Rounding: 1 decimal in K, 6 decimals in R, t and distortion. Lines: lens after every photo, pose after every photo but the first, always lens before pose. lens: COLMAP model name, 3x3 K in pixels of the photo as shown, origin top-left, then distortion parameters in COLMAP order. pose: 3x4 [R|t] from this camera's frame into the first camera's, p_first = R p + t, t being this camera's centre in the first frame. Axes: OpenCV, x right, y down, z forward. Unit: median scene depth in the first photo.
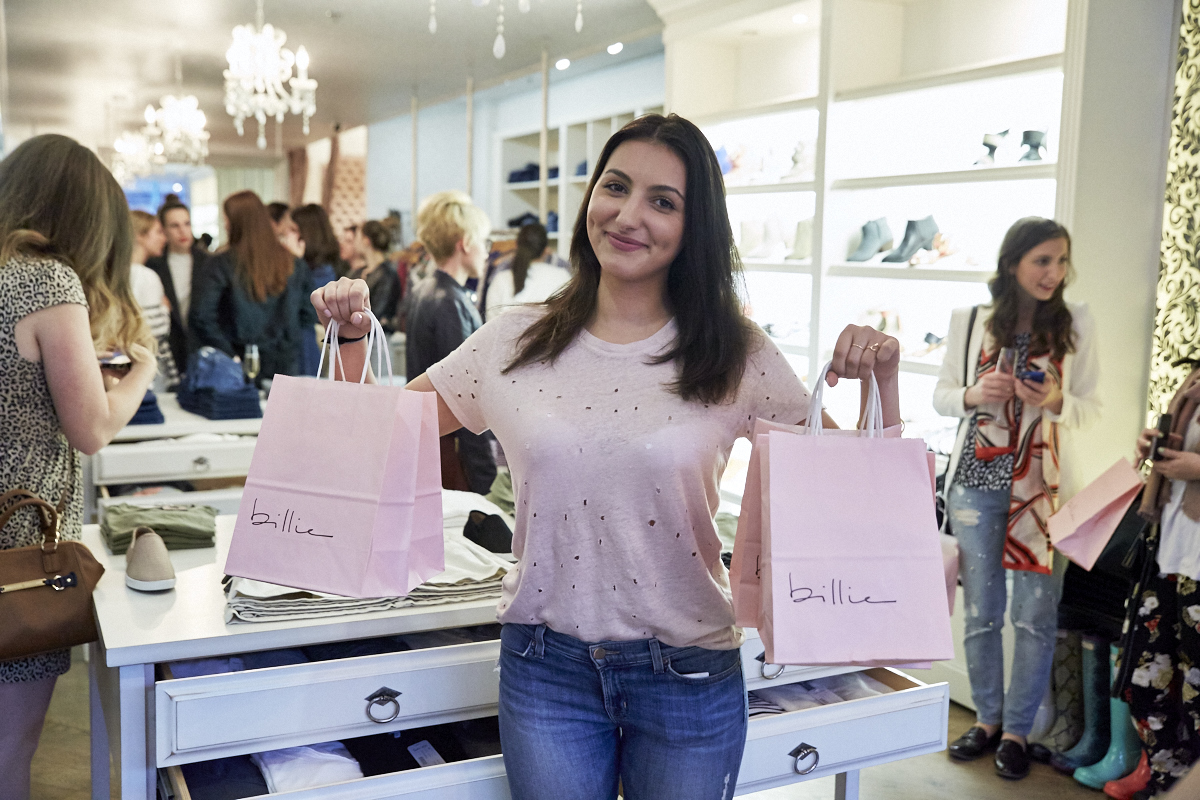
lens RADIAL K [[1229.3, 0, 601.4], [0, 1229.3, 397.4], [0, 0, 1]] dist [0.006426, 0.000000]
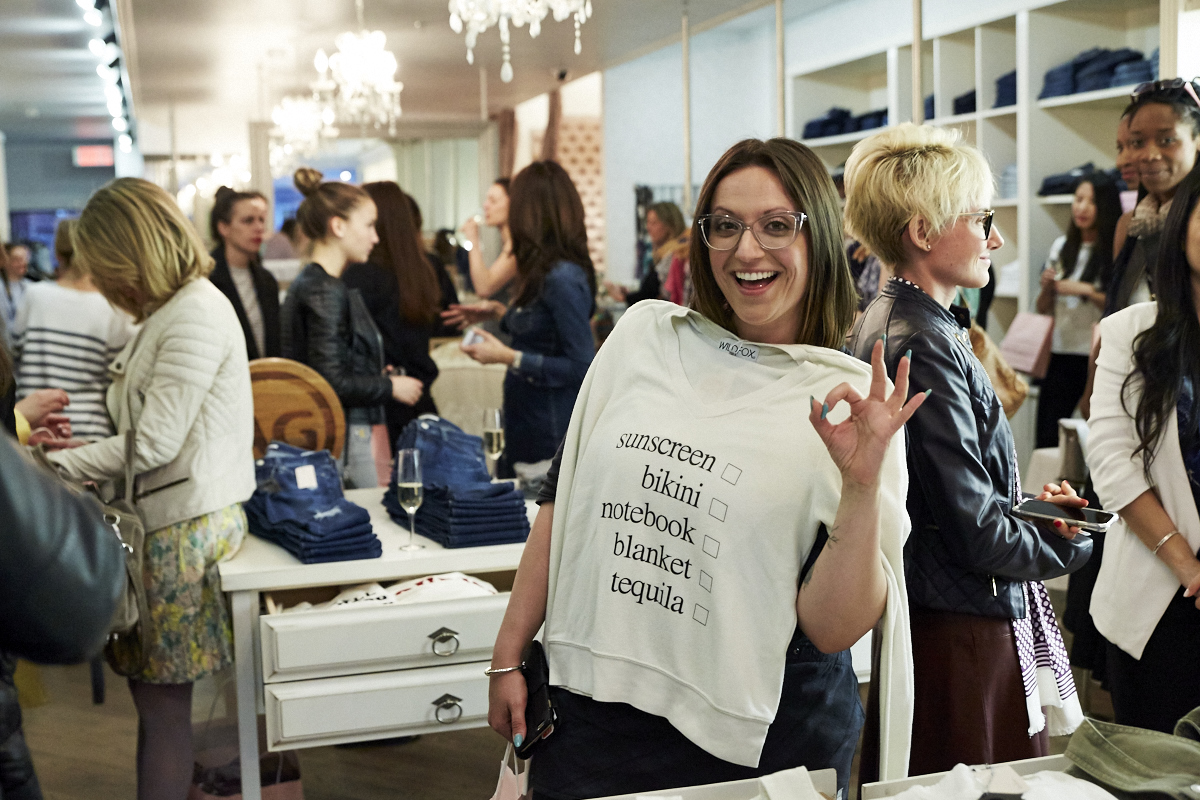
lens RADIAL K [[1549.4, 0, 600.1], [0, 1549.4, 400.8], [0, 0, 1]] dist [-0.009851, 0.000000]
pose [[0.985408, -0.026333, -0.168162, -0.056317], [0.023984, 0.999584, -0.015987, -0.016890], [0.168513, 0.011721, 0.985630, 0.136912]]
